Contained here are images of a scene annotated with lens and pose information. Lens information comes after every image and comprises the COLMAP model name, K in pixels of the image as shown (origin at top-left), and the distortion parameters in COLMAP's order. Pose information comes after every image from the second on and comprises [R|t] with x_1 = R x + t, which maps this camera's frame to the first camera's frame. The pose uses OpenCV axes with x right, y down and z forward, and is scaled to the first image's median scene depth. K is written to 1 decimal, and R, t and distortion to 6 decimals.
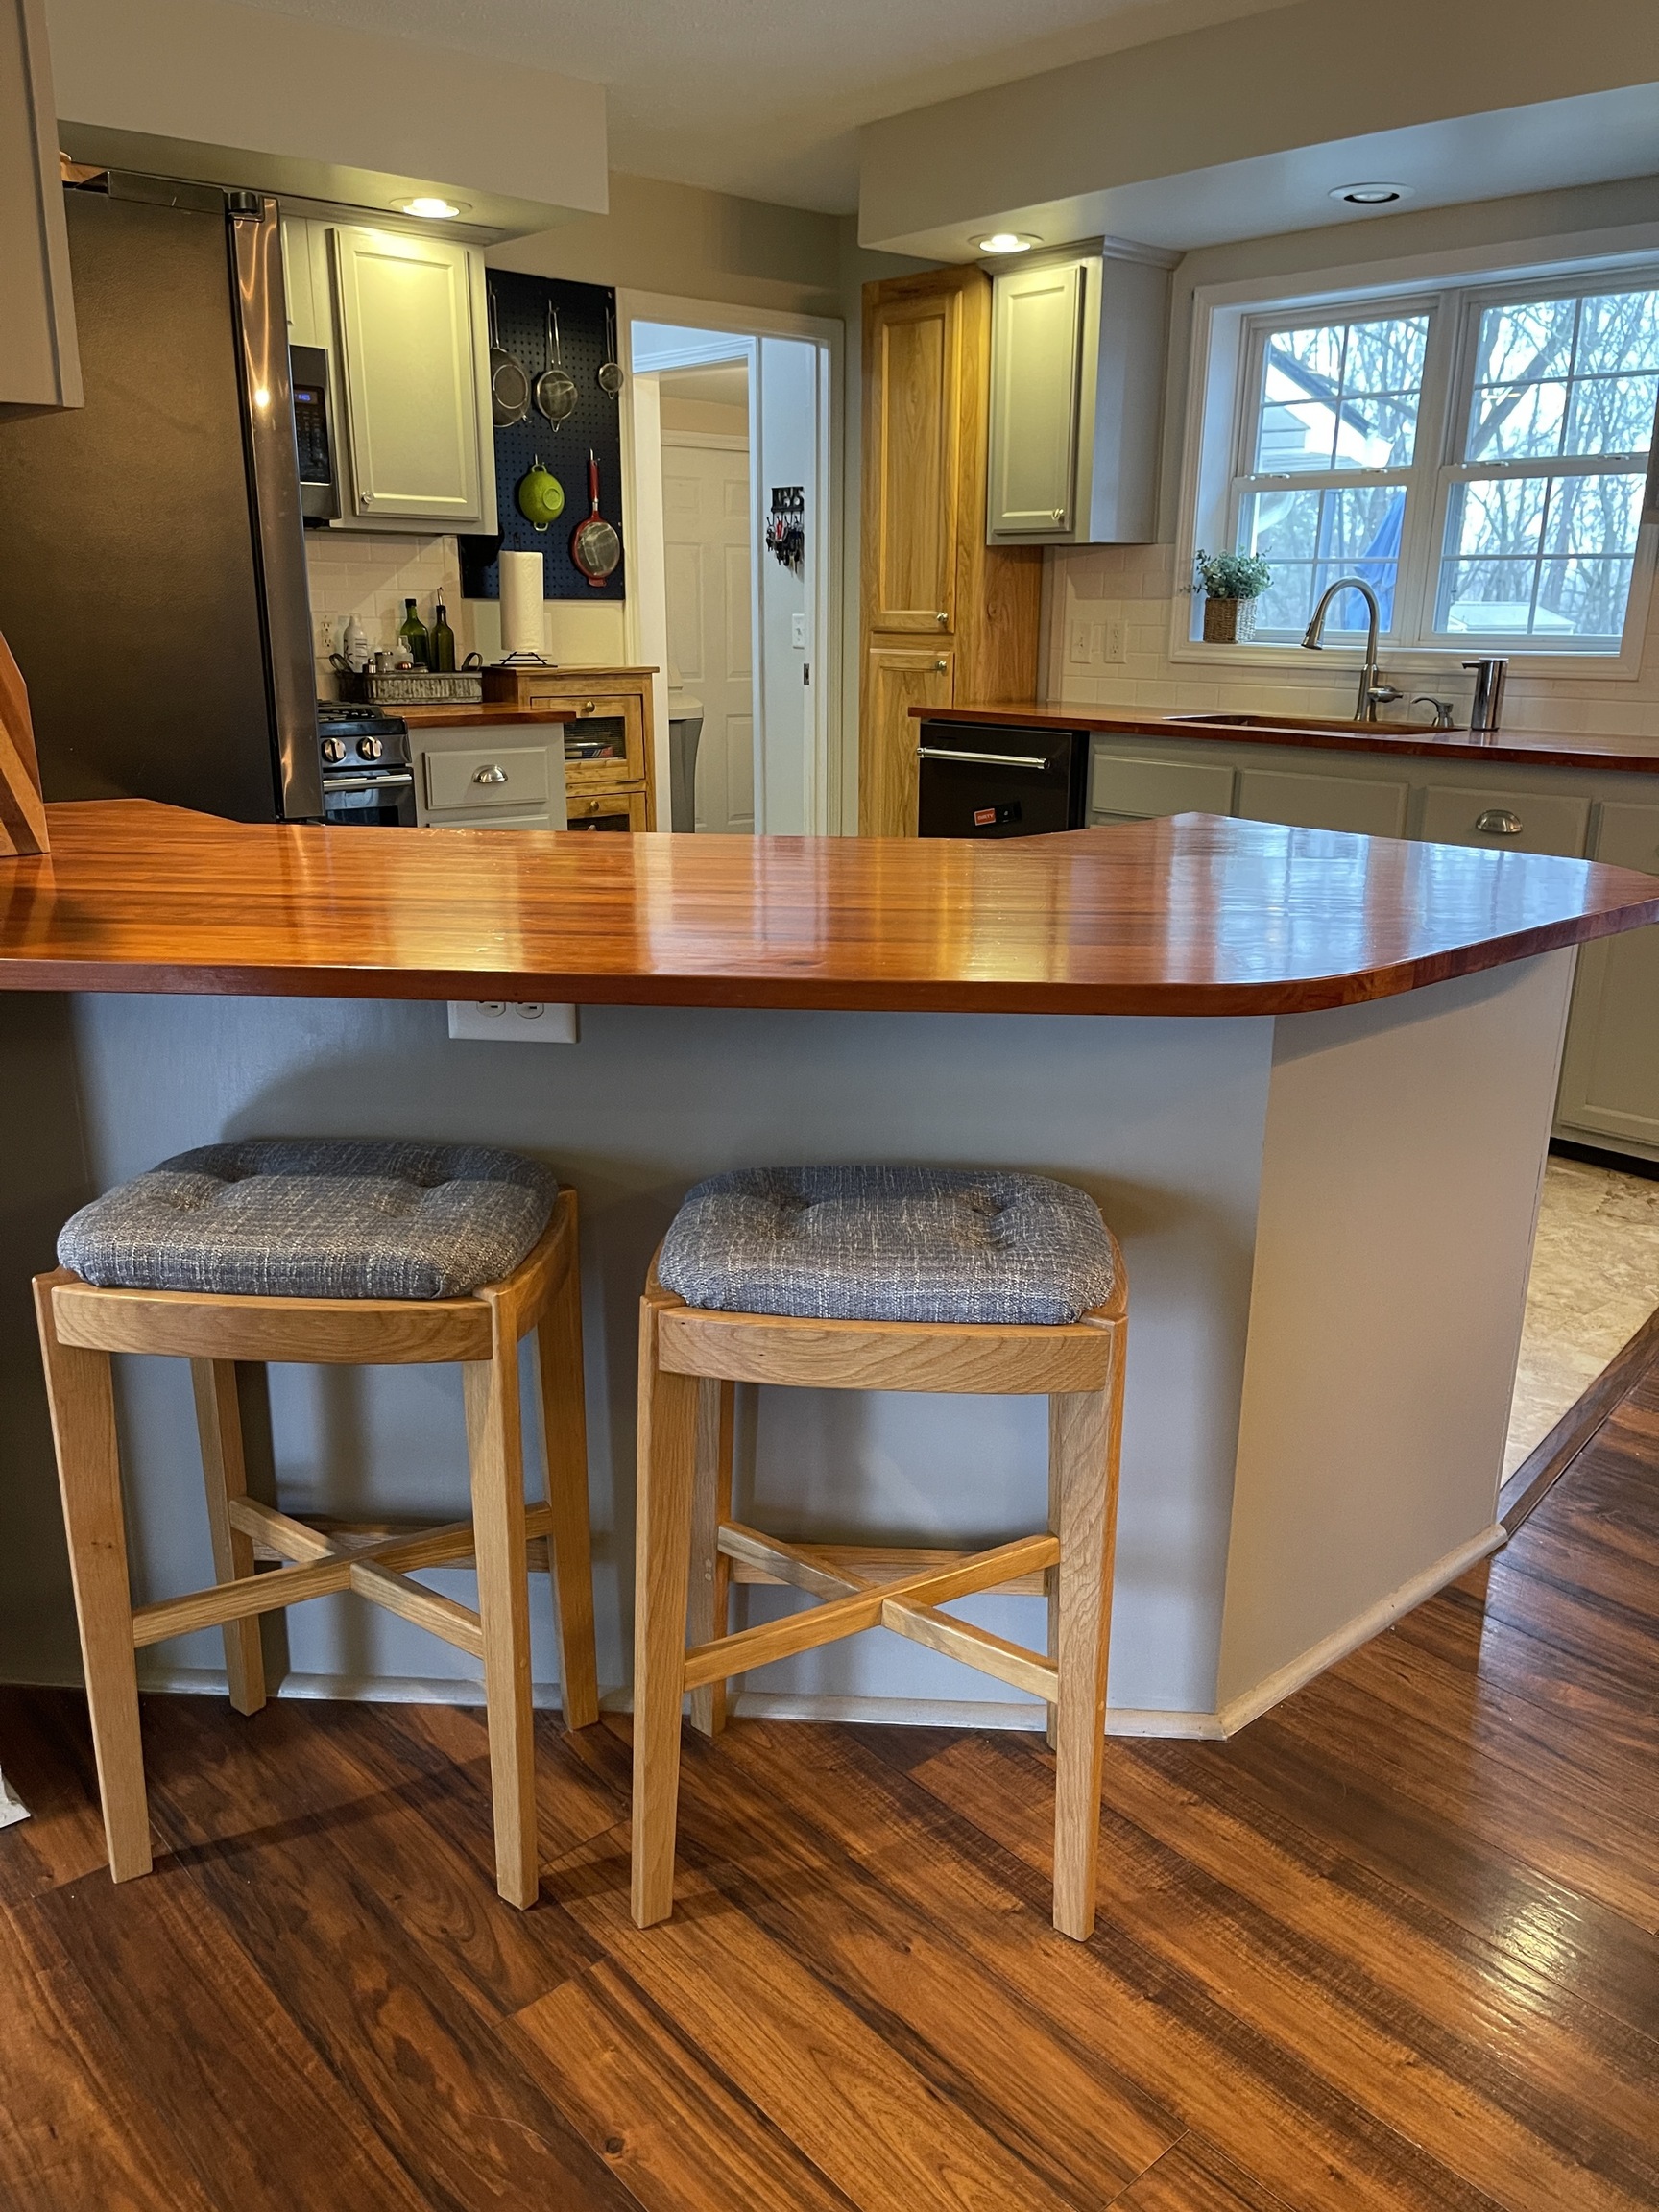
lens RADIAL K [[1703.9, 0, 824.4], [0, 1703.9, 1104.6], [0, 0, 1]] dist [0.007918, 0.001102]
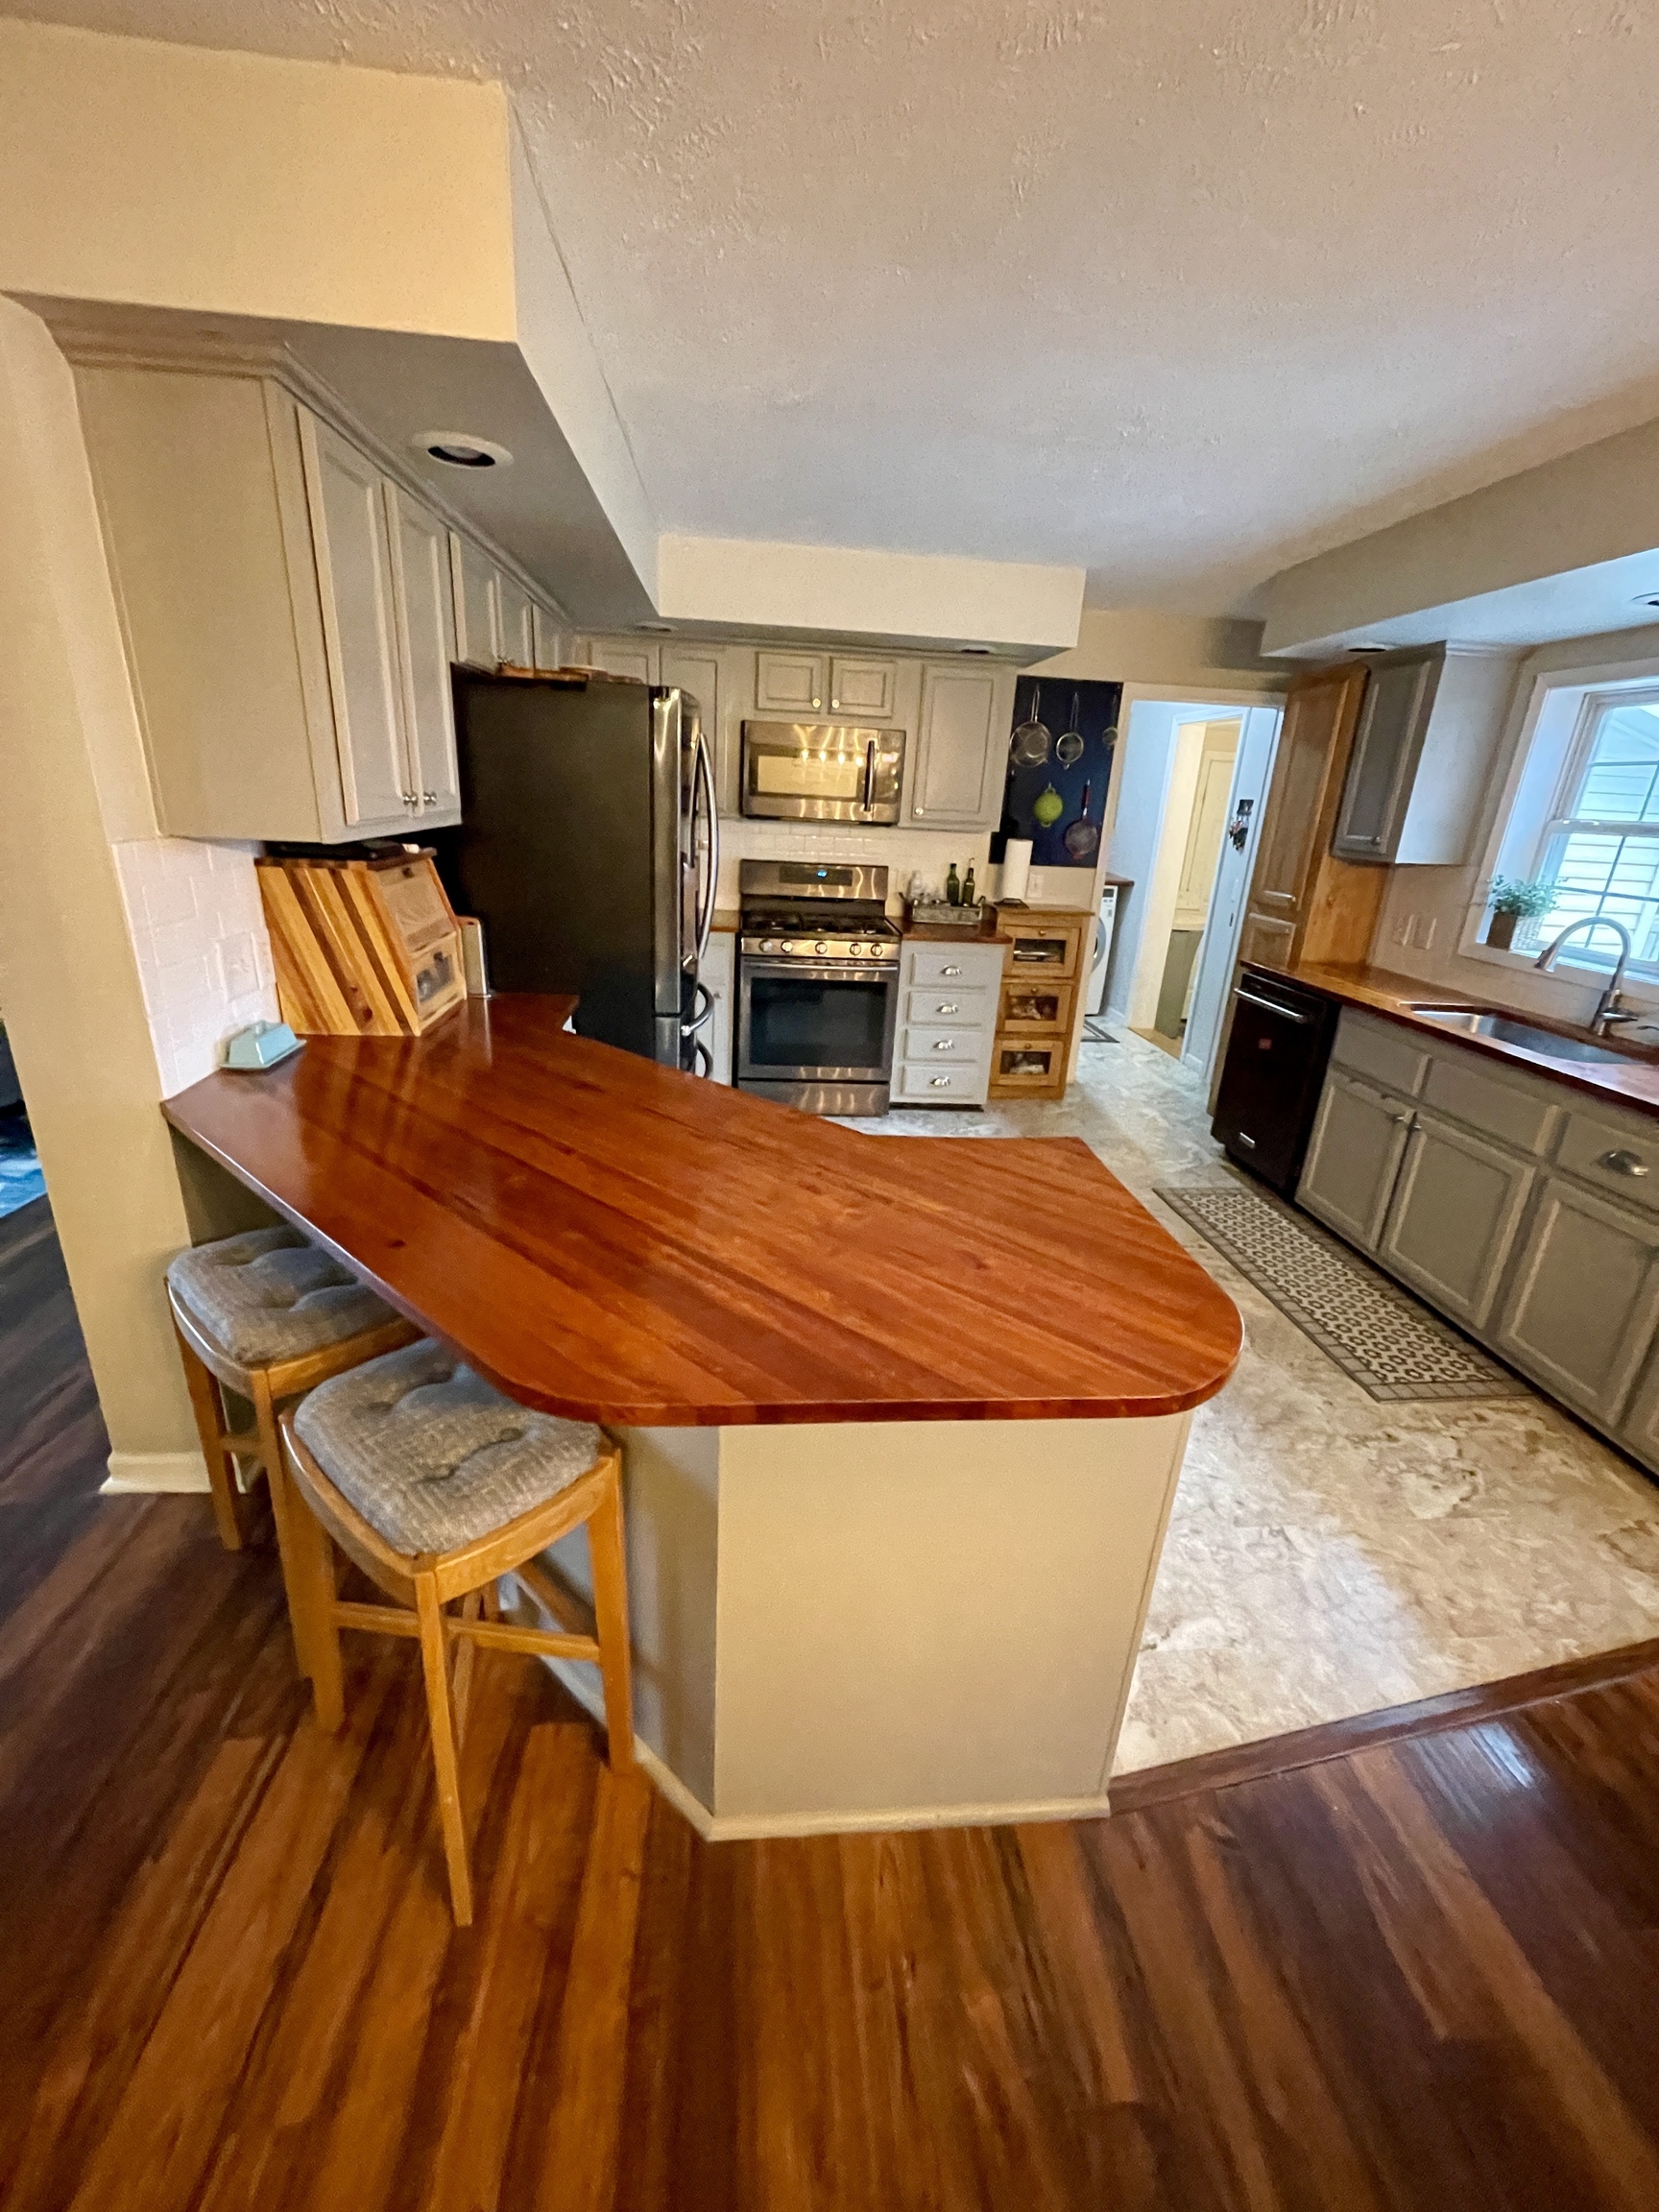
lens RADIAL K [[888.5, 0, 815.1], [0, 888.5, 1078.6], [0, 0, 1]] dist [0.000834, -0.000119]
pose [[0.797367, 0.216499, -0.563324, 0.218289], [-0.211067, 0.974530, 0.075777, -0.115203], [0.565381, 0.058477, 0.822754, 0.158175]]
